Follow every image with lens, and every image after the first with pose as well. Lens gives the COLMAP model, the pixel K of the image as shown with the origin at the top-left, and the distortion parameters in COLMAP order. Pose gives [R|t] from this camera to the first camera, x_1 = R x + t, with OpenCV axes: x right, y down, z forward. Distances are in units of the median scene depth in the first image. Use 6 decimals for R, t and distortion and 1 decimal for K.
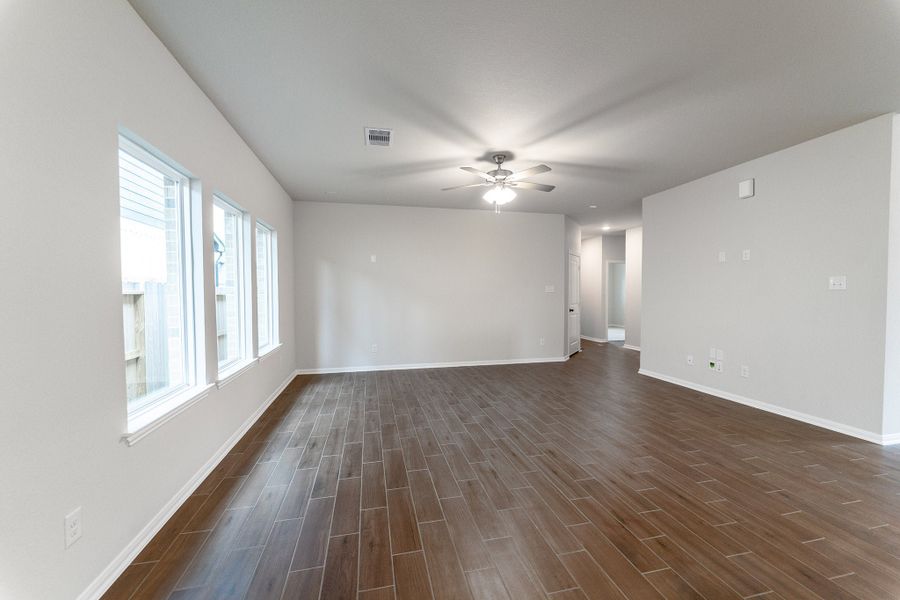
lens RADIAL K [[362.6, 0, 450.0], [0, 362.6, 300.0], [0, 0, 1]] dist [0.001610, 0.000048]
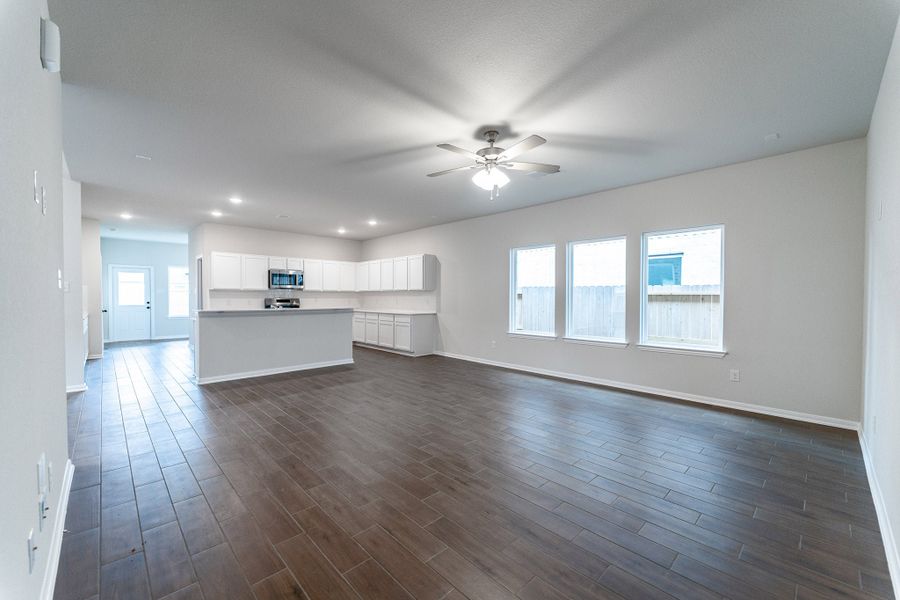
lens RADIAL K [[361.2, 0, 450.0], [0, 361.2, 300.0], [0, 0, 1]] dist [-0.020306, 0.009558]
pose [[-0.856626, 0.006763, -0.515894, 0.652646], [-0.009373, 0.999545, 0.028667, -0.026830], [0.515853, 0.029393, -0.856173, 1.668375]]
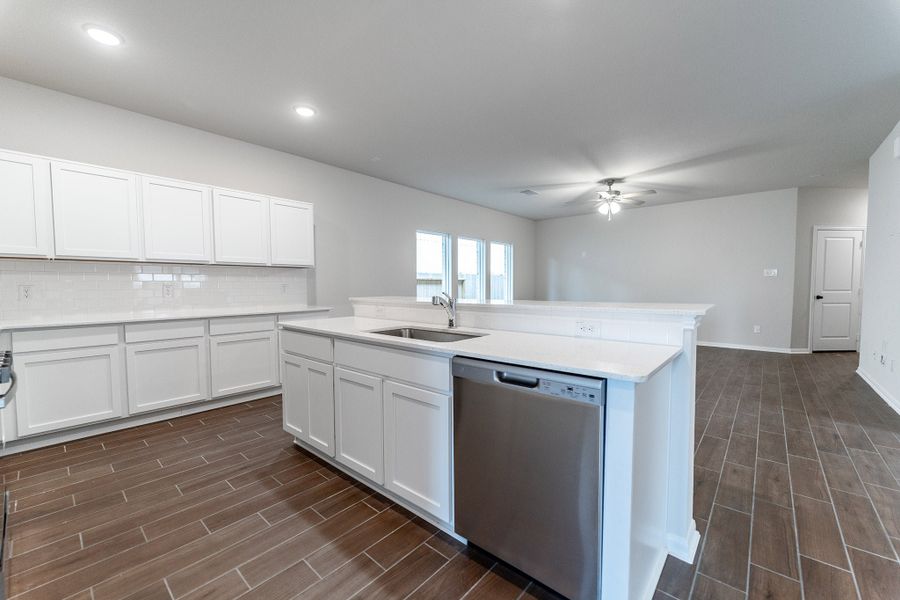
lens RADIAL K [[362.6, 0, 450.0], [0, 362.6, 300.0], [0, 0, 1]] dist [0.001610, 0.000048]
pose [[0.587108, 0.037140, -0.808656, 0.924341], [-0.015135, 0.999276, 0.034906, 0.032356], [0.809367, -0.008255, 0.587245, -0.343125]]
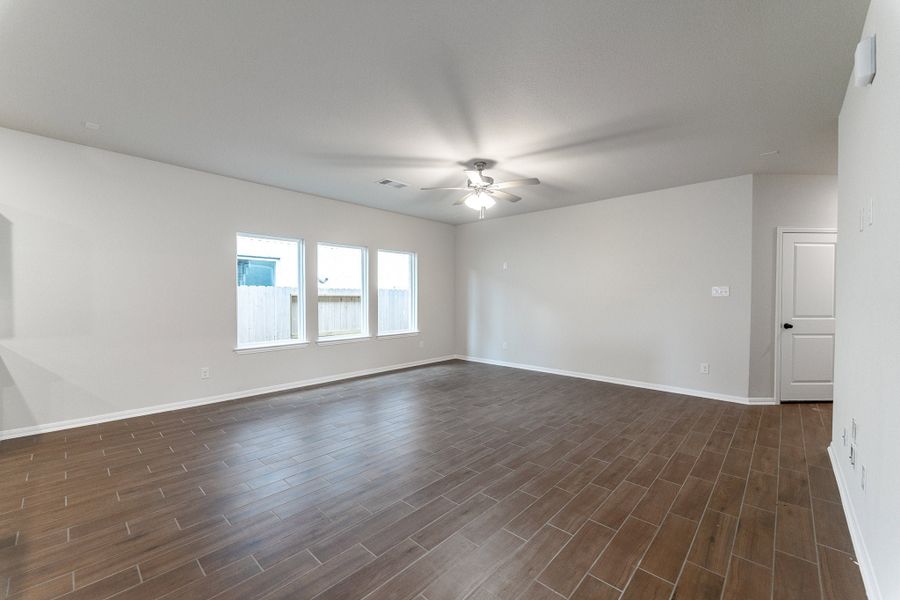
lens RADIAL K [[362.6, 0, 450.0], [0, 362.6, 300.0], [0, 0, 1]] dist [0.001610, 0.000048]
pose [[0.563385, 0.010799, -0.826124, 0.930026], [-0.019201, 0.999816, -0.000024, -0.007385], [0.825971, 0.015876, 0.563489, 0.349424]]
